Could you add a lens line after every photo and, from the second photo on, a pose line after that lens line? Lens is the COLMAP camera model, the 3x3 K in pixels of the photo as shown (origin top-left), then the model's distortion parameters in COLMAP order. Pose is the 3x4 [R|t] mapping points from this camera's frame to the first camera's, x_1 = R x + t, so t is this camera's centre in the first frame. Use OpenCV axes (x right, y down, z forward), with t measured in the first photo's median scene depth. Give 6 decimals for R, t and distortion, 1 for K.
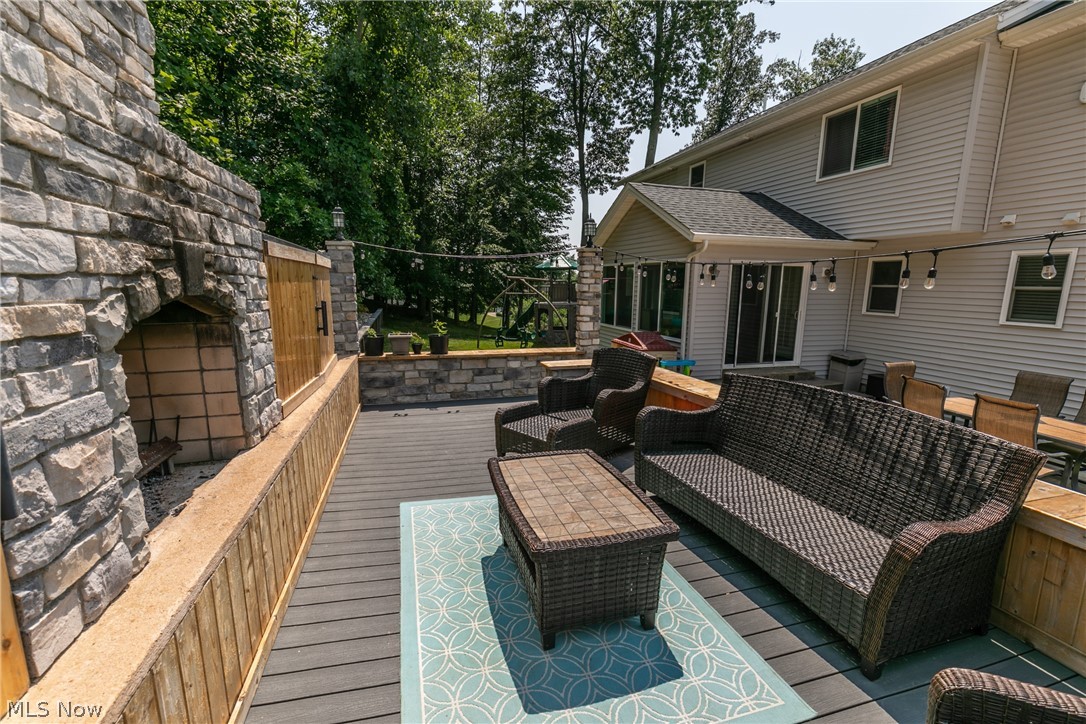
lens RADIAL K [[483.4, 0, 540.1], [0, 483.4, 369.6], [0, 0, 1]] dist [0.000128, -0.001182]
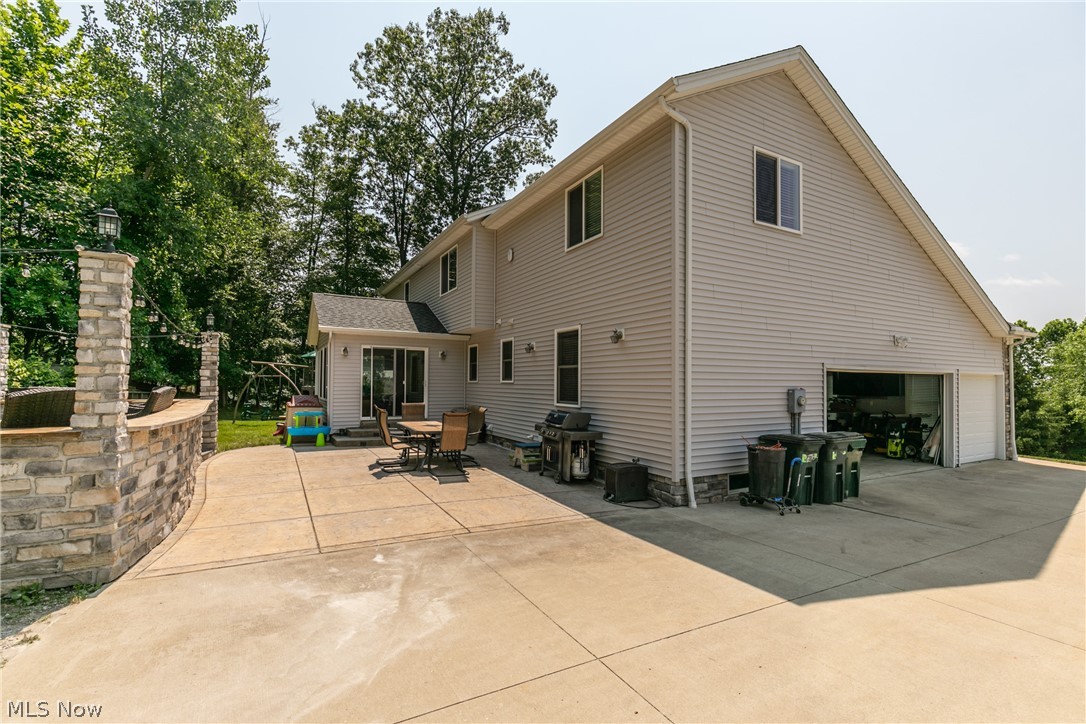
lens RADIAL K [[483.4, 0, 545.4], [0, 483.4, 365.4], [0, 0, 1]] dist [0.000128, -0.001182]
pose [[0.974598, 0.003125, 0.223941, 0.557489], [0.044756, 0.977016, -0.208414, 0.152752], [-0.219446, 0.213142, 0.952058, -0.475968]]
